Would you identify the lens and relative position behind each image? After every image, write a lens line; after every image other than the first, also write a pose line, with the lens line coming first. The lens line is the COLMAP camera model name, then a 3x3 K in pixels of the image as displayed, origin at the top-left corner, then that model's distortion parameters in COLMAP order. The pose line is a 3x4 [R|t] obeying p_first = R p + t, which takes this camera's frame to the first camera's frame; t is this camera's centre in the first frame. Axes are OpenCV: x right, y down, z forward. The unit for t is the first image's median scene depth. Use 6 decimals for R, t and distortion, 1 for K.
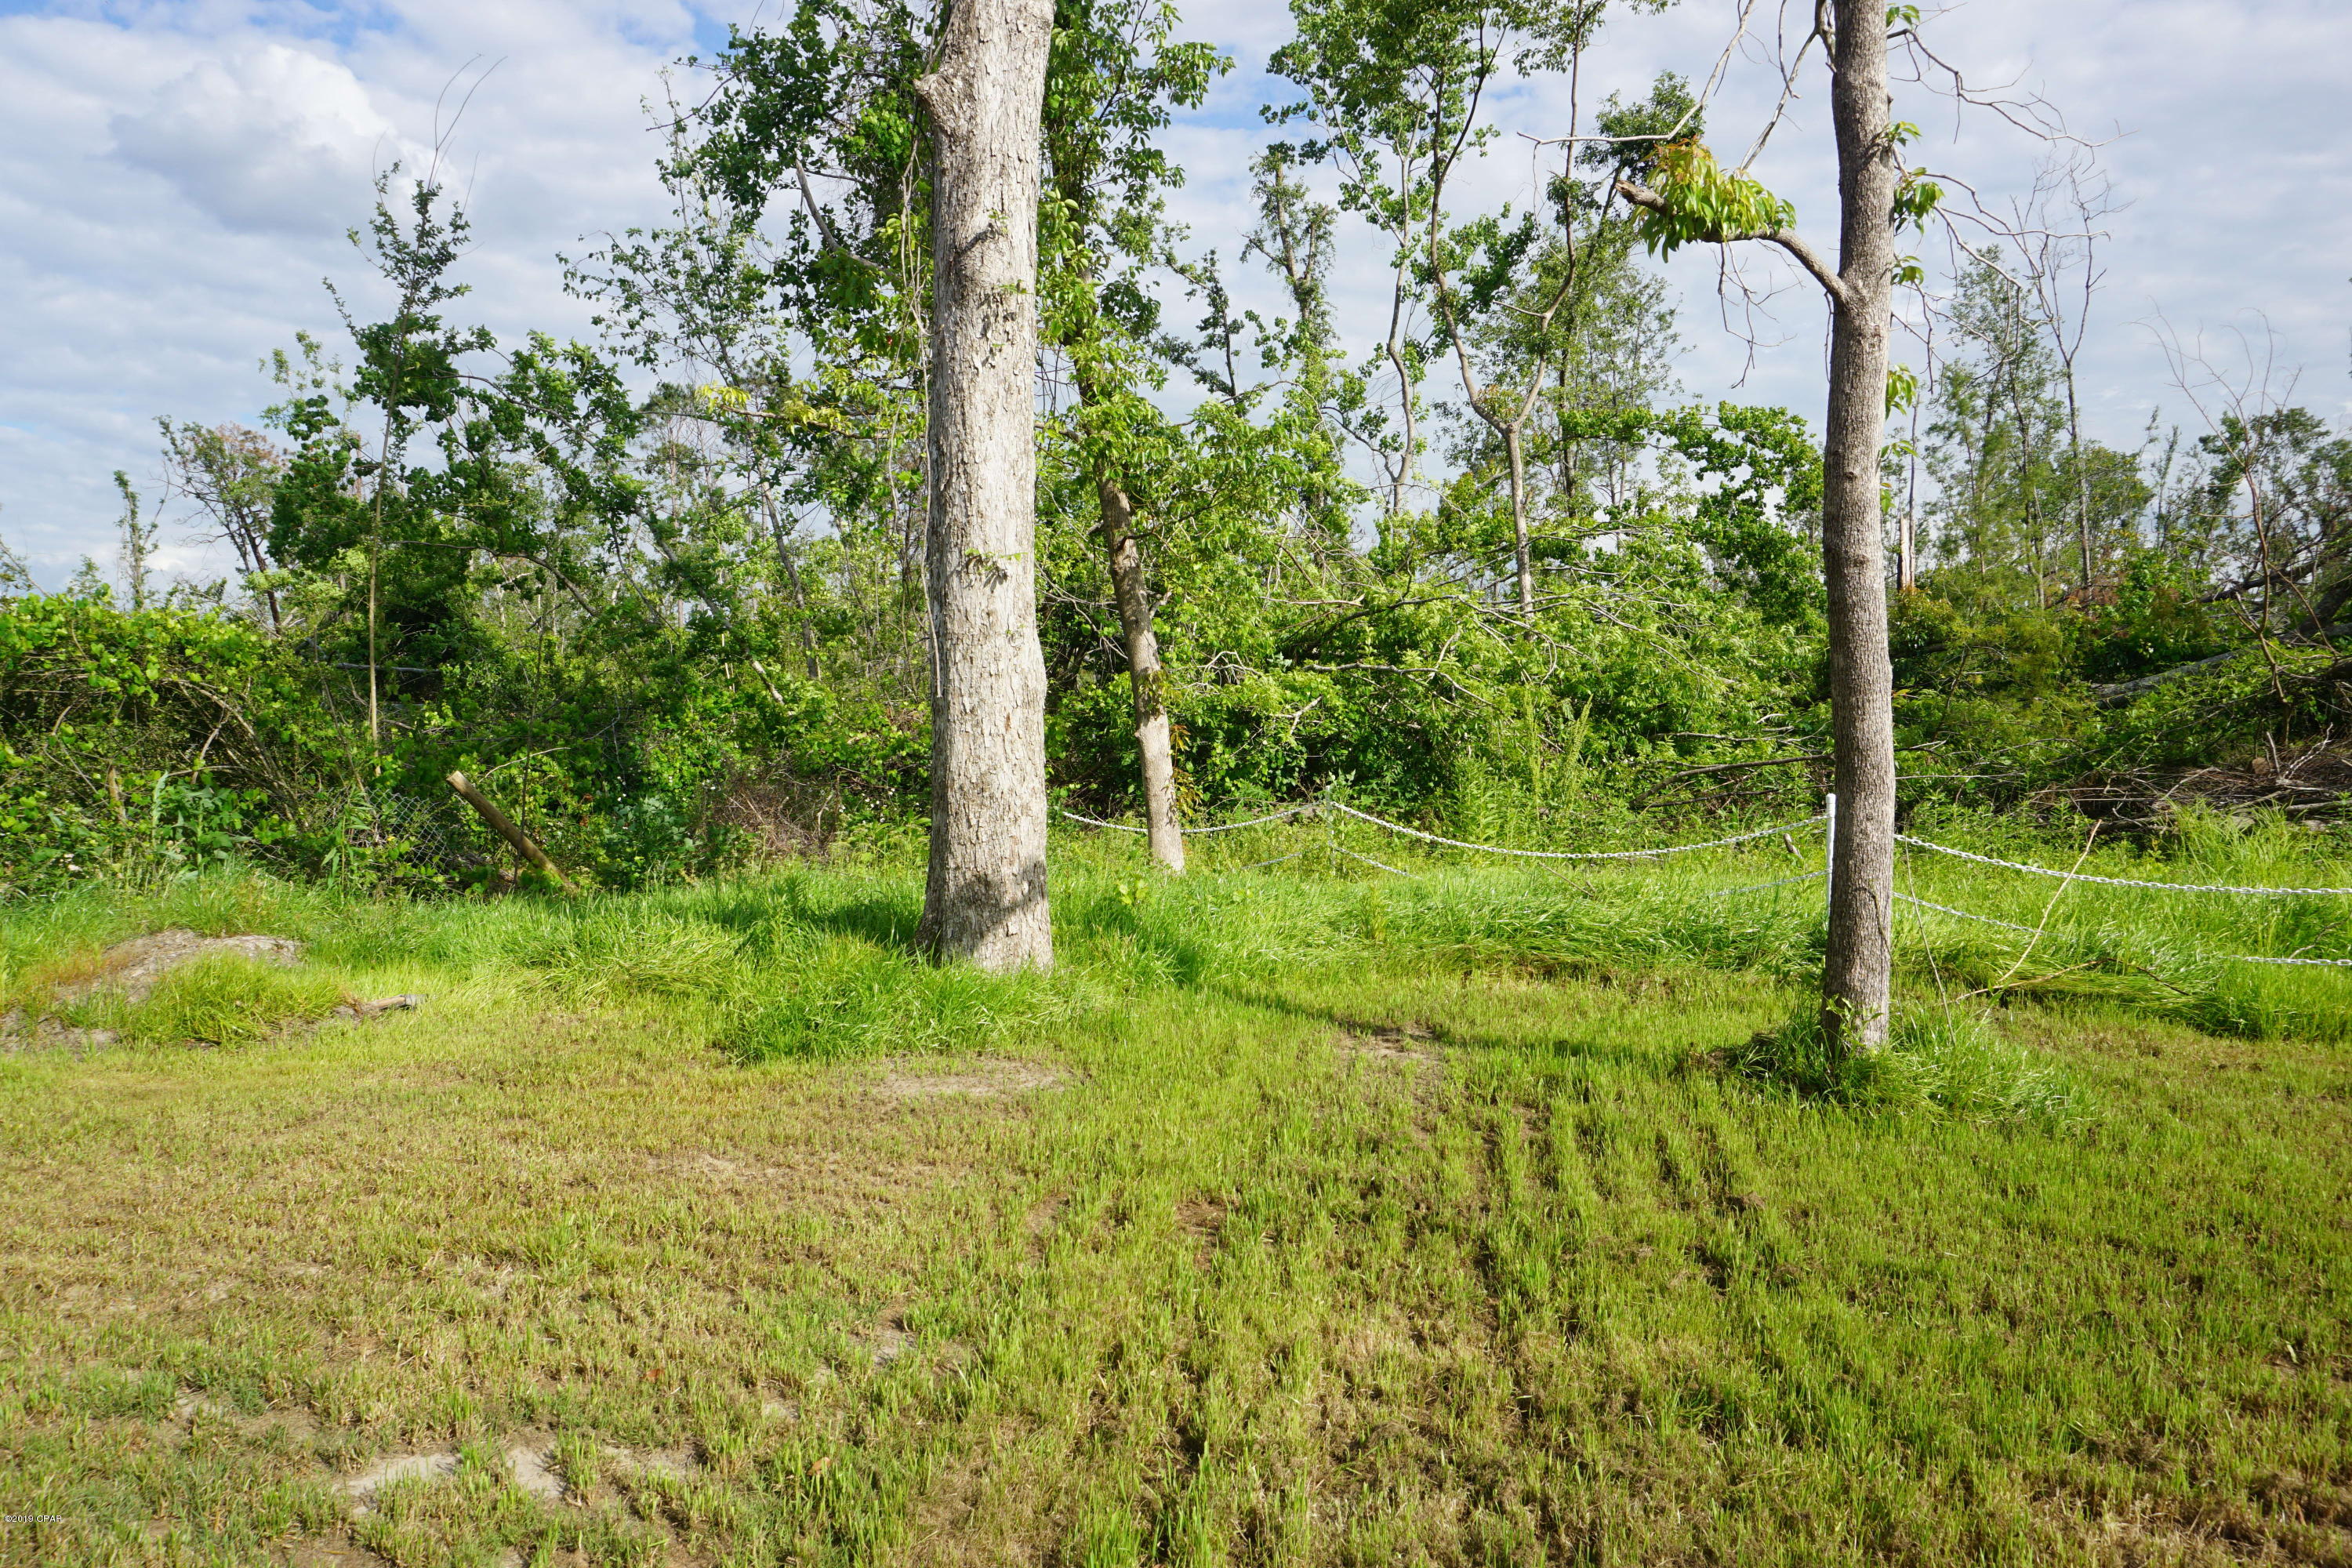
lens RADIAL K [[1567.8, 0, 1178.6], [0, 1567.8, 780.3], [0, 0, 1]] dist [-0.037966, 0.024477]
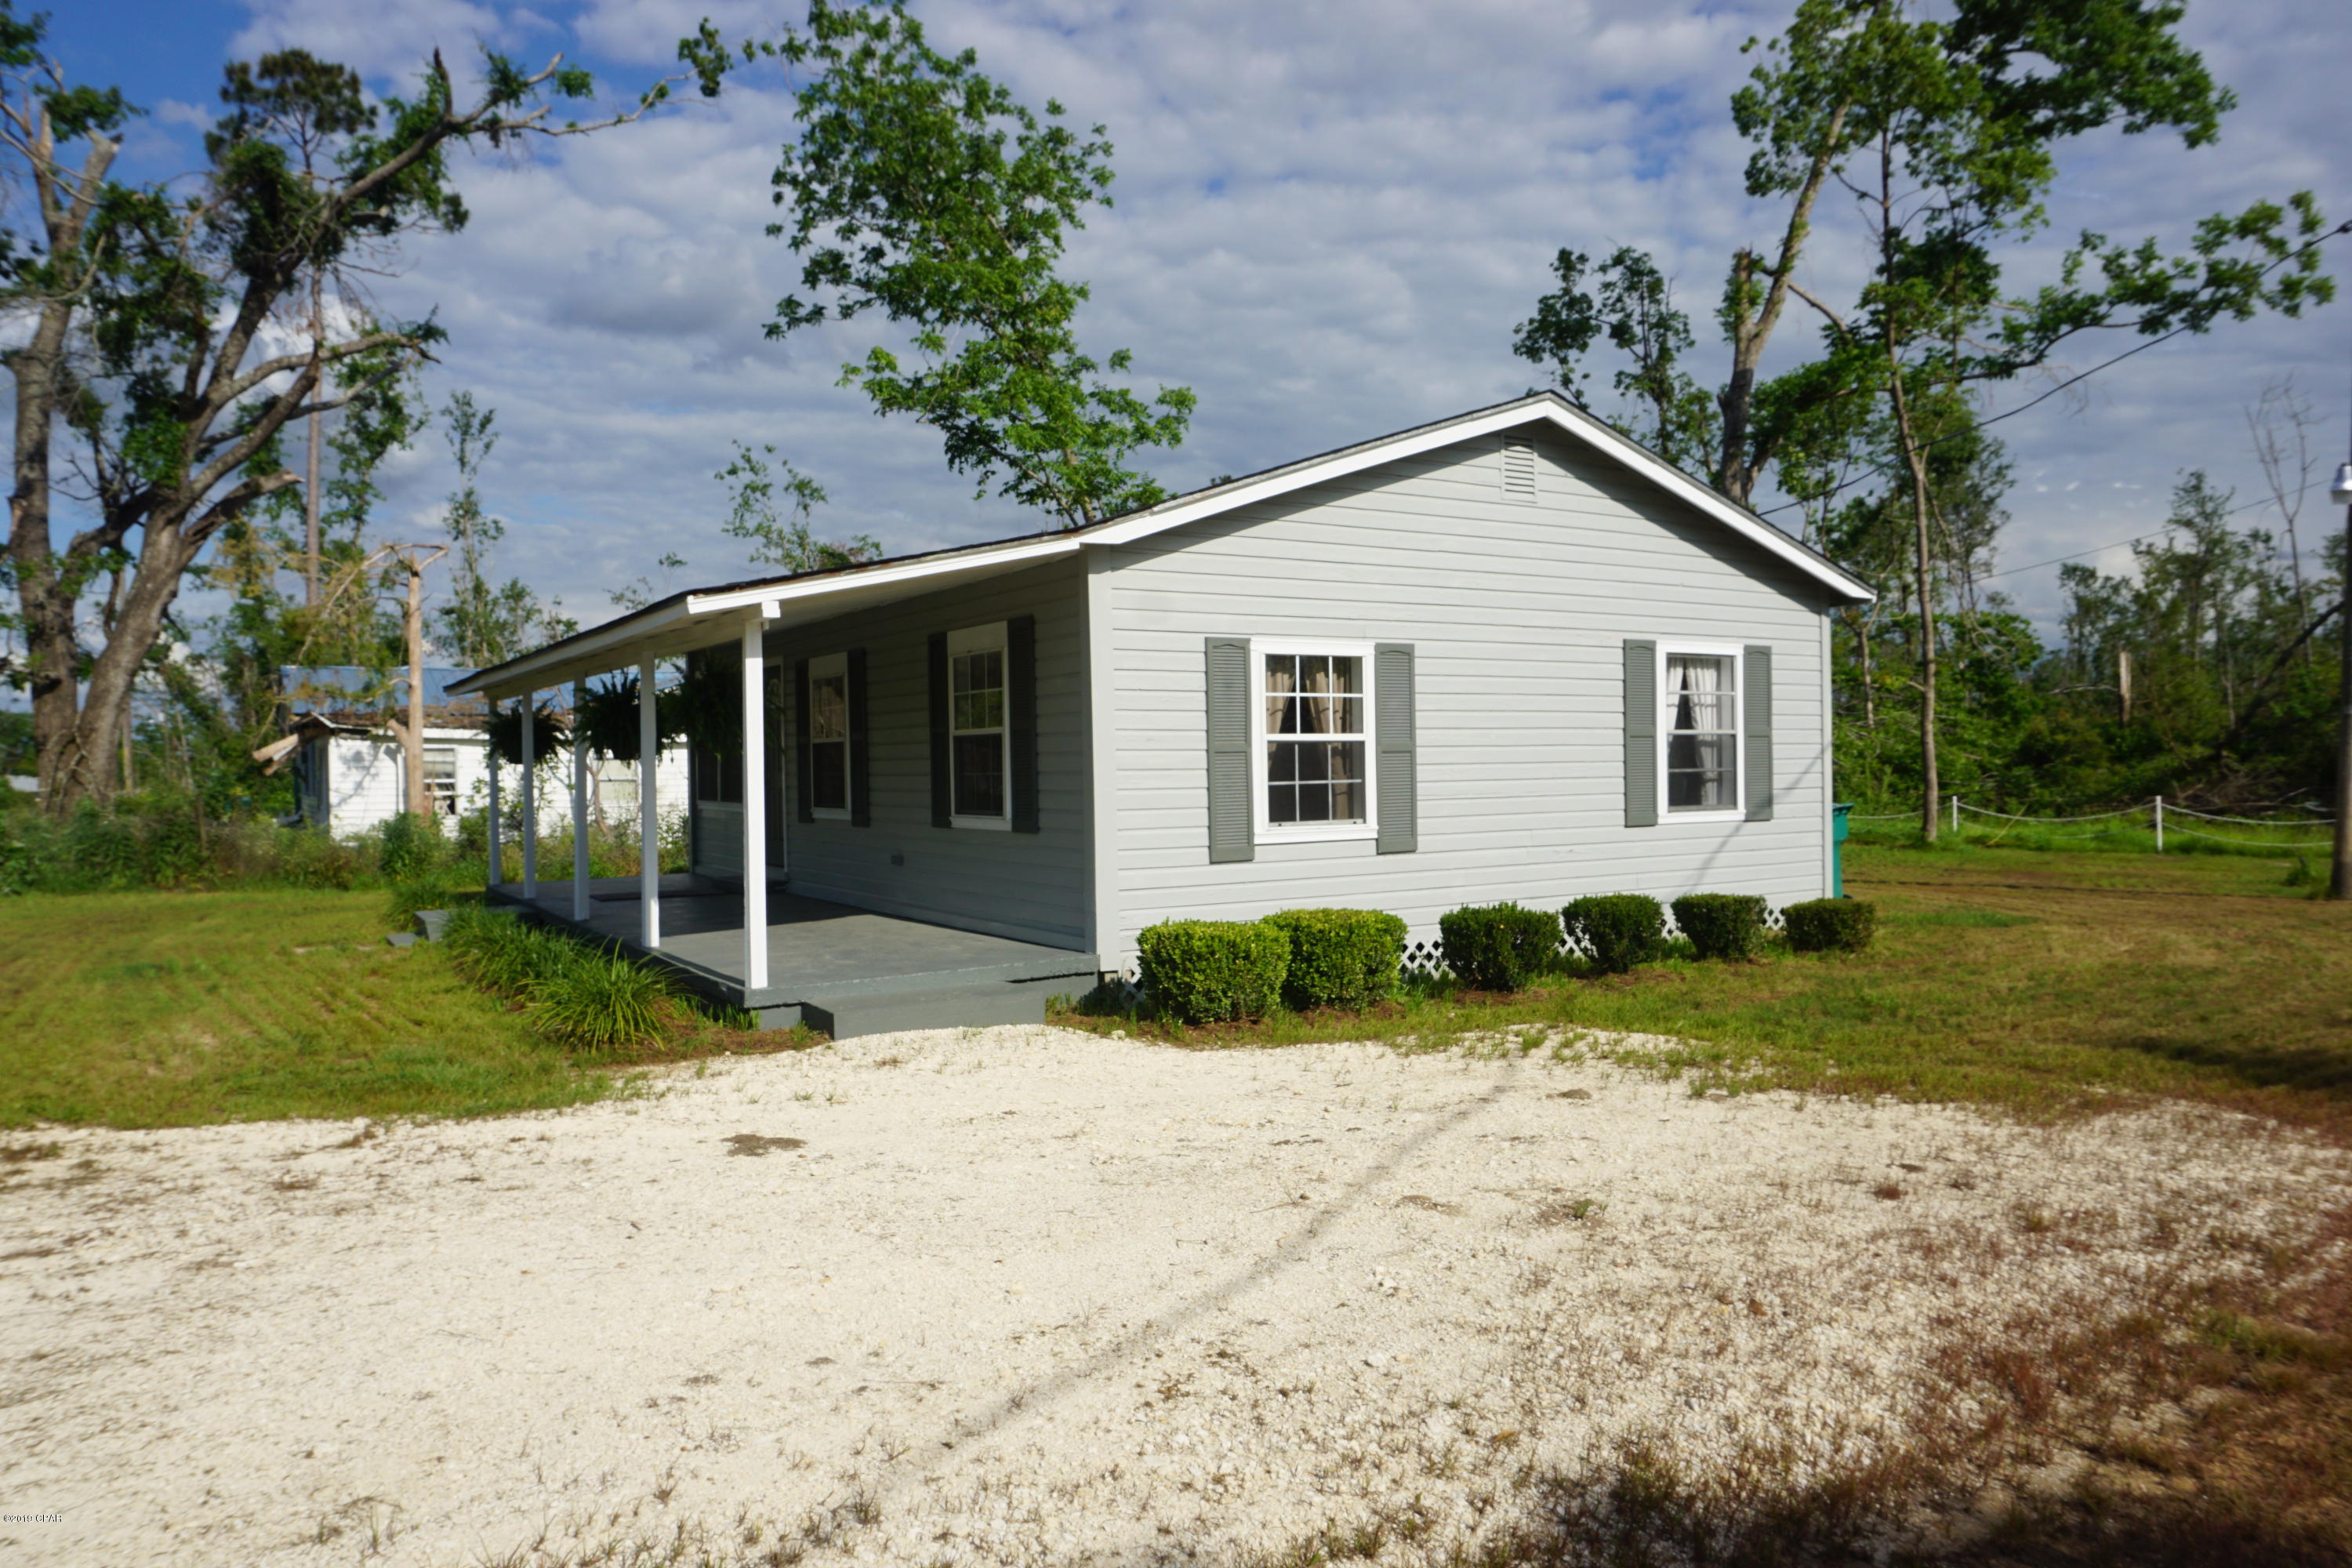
lens RADIAL K [[1567.8, 0, 1173.6], [0, 1567.8, 797.3], [0, 0, 1]] dist [-0.037966, 0.024477]
pose [[0.974134, -0.007951, -0.225831, -0.087647], [0.000111, 0.999398, -0.034706, 0.025673], [0.225971, 0.033784, 0.973548, -0.500811]]
